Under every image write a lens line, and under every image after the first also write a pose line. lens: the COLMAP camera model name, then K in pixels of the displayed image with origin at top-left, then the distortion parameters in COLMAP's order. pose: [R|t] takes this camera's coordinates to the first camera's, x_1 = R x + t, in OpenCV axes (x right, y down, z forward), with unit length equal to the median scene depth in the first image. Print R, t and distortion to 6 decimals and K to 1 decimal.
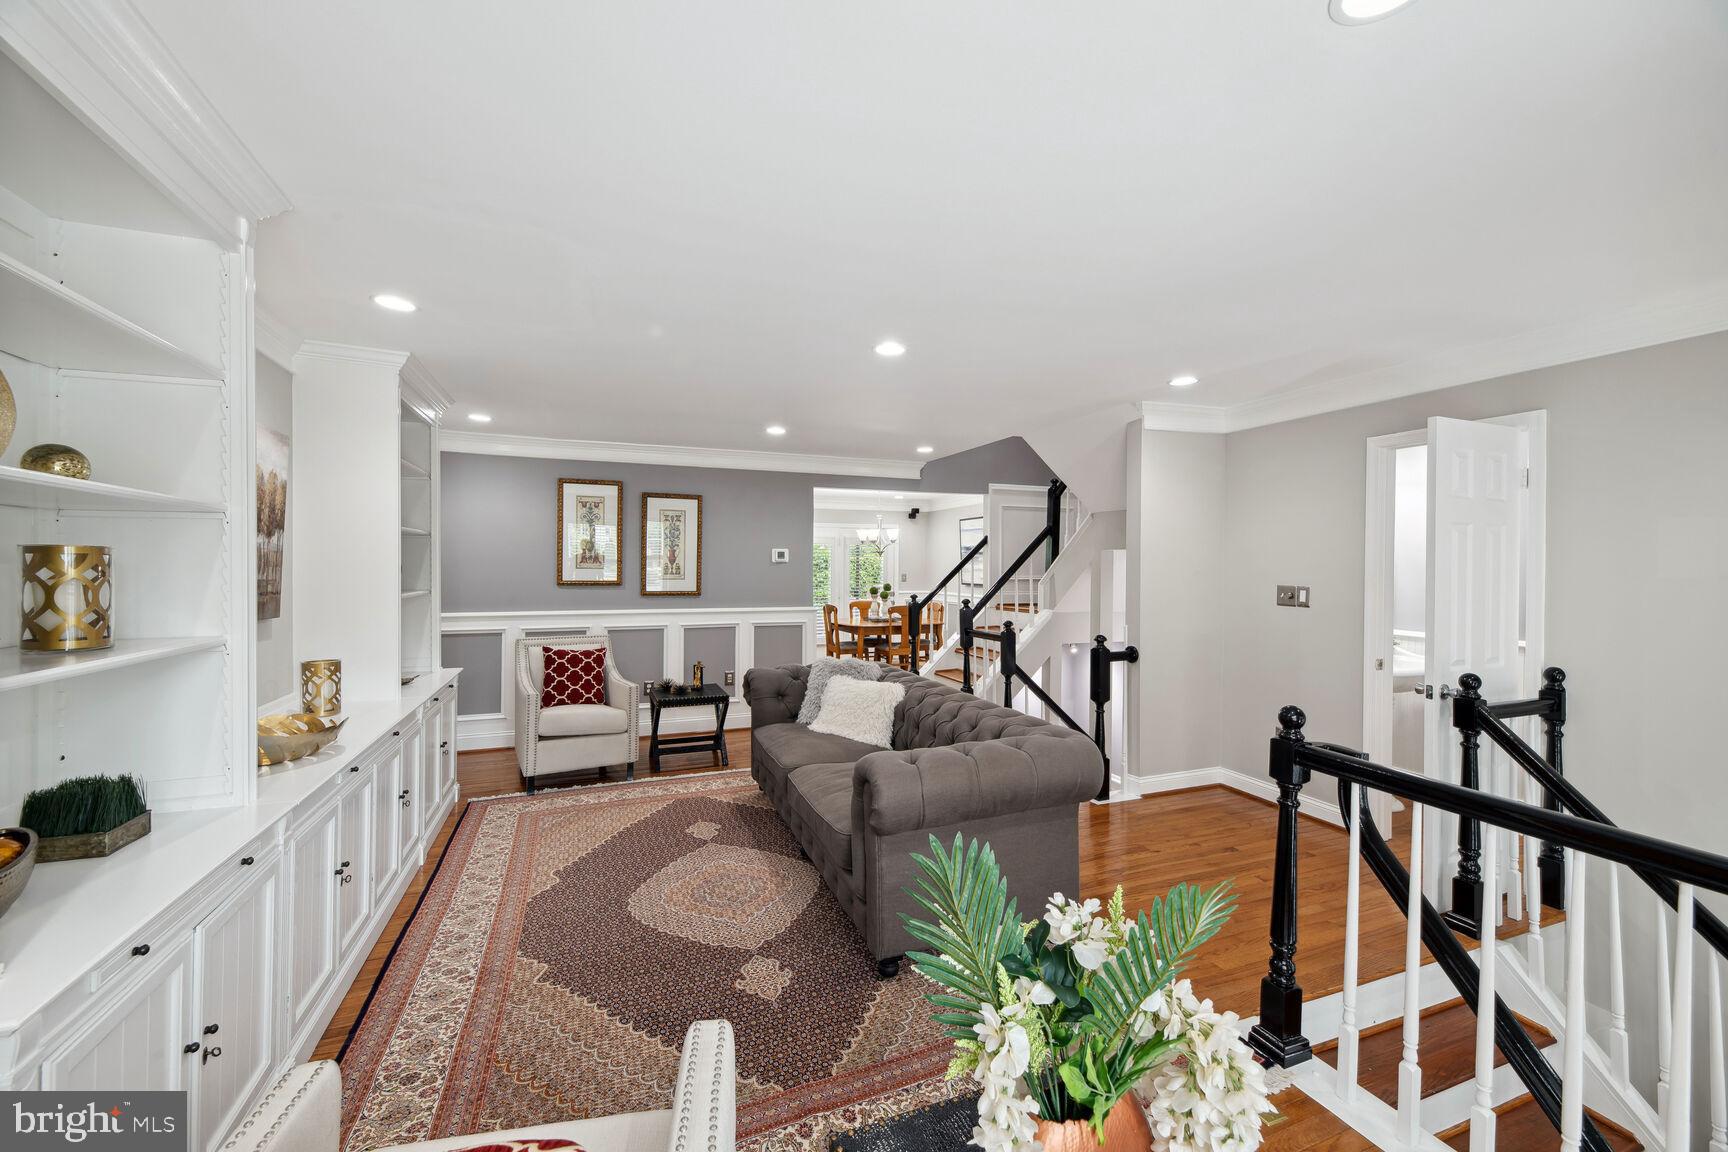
lens RADIAL K [[706.5, 0, 864.1], [0, 706.5, 568.7], [0, 0, 1]] dist [0.001339, -0.001999]
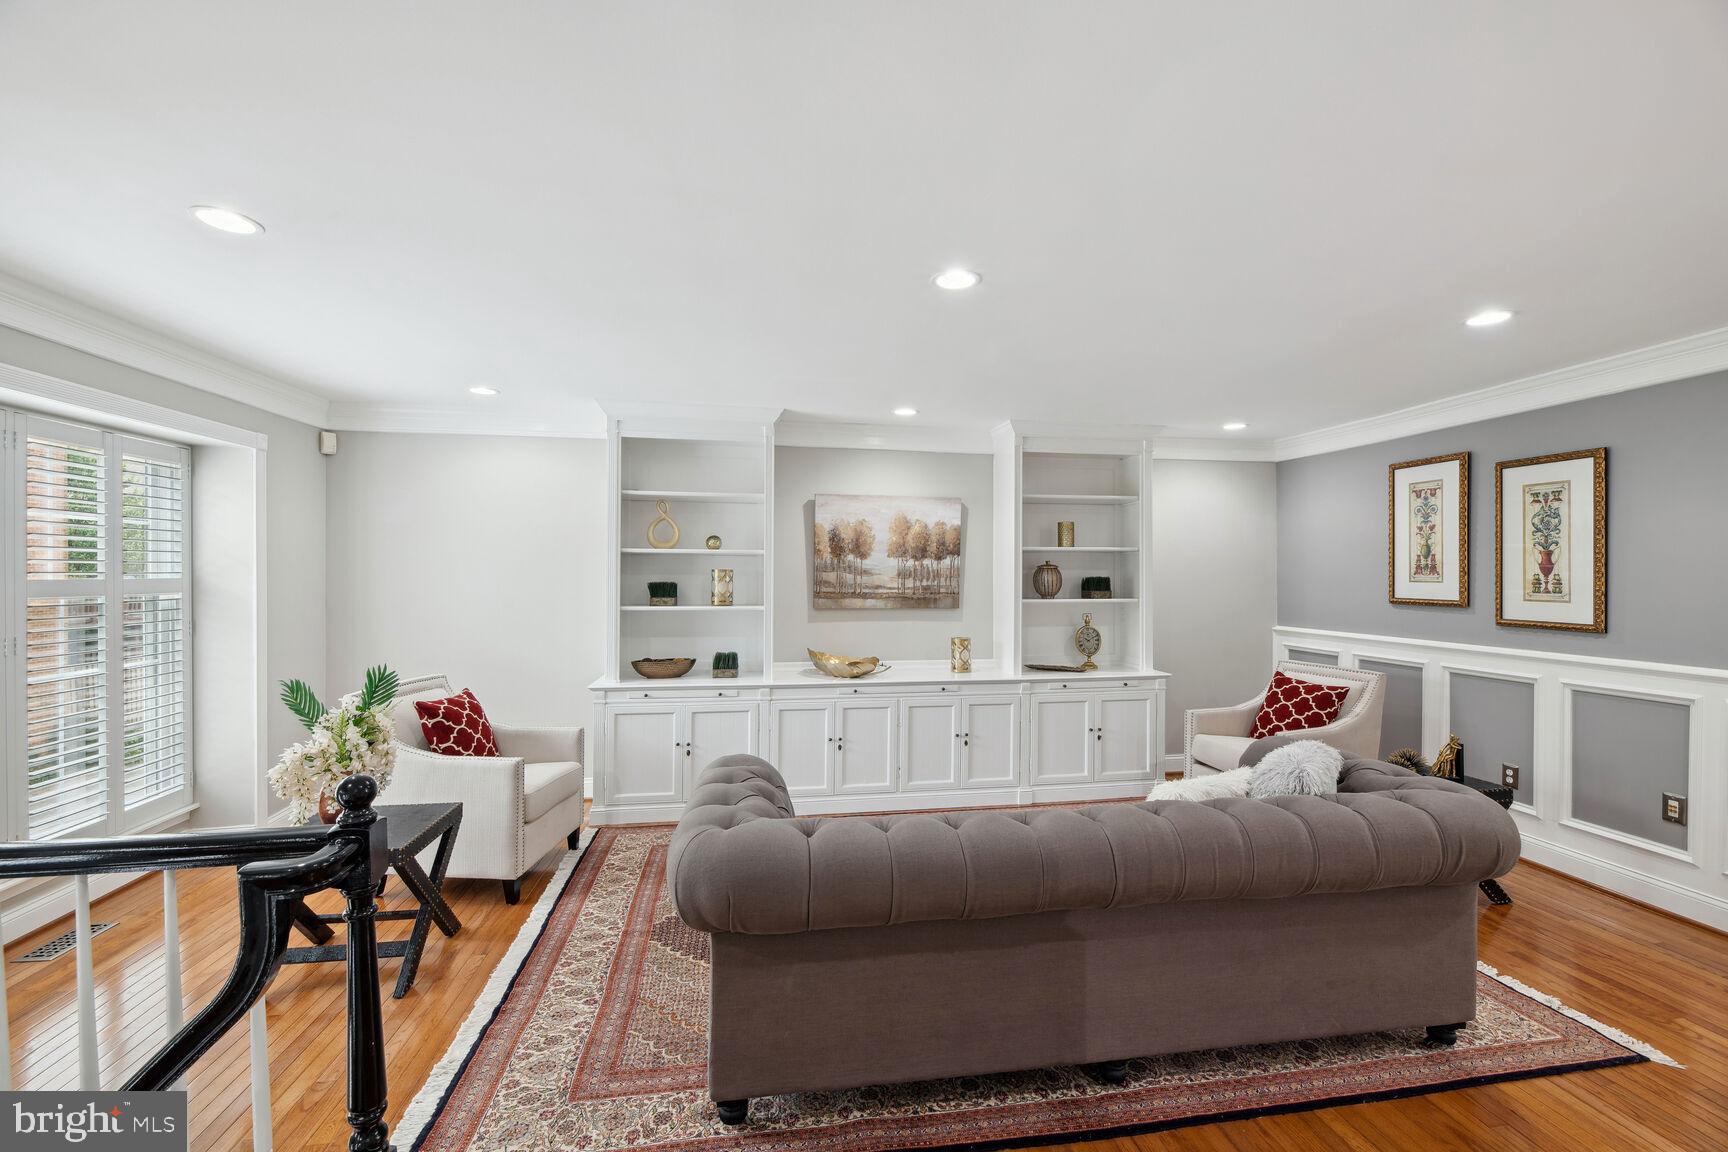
lens RADIAL K [[706.5, 0, 866.3], [0, 706.5, 578.0], [0, 0, 1]] dist [0.001339, -0.001999]
pose [[-0.209418, 0.001723, -0.977825, 0.428857], [-0.006247, 0.999976, 0.003100, -0.002716], [0.977806, 0.006758, -0.209402, 0.584056]]
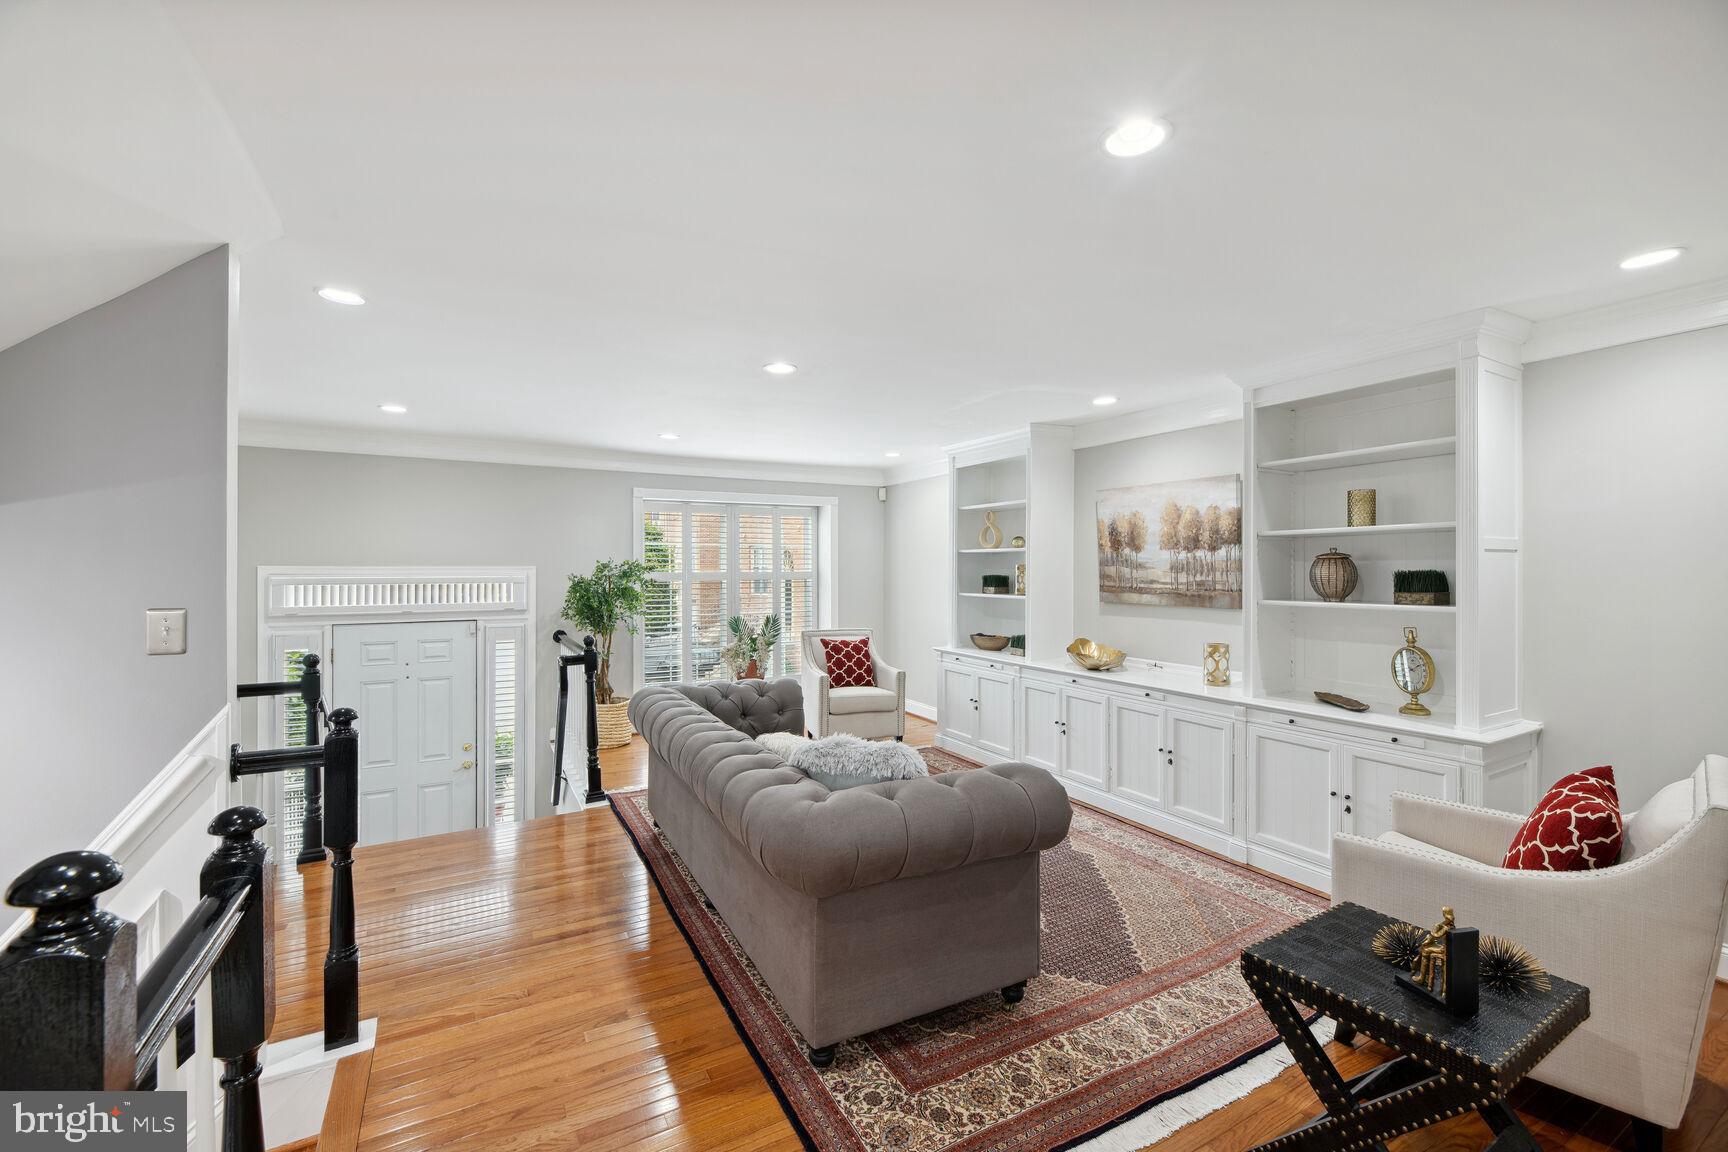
lens RADIAL K [[706.5, 0, 873.1], [0, 706.5, 568.5], [0, 0, 1]] dist [0.001339, -0.001999]
pose [[-0.988223, -0.001933, -0.153006, 0.035927], [-0.002113, 0.999997, 0.001012, -0.004416], [0.153003, 0.001324, -0.988225, 1.147425]]
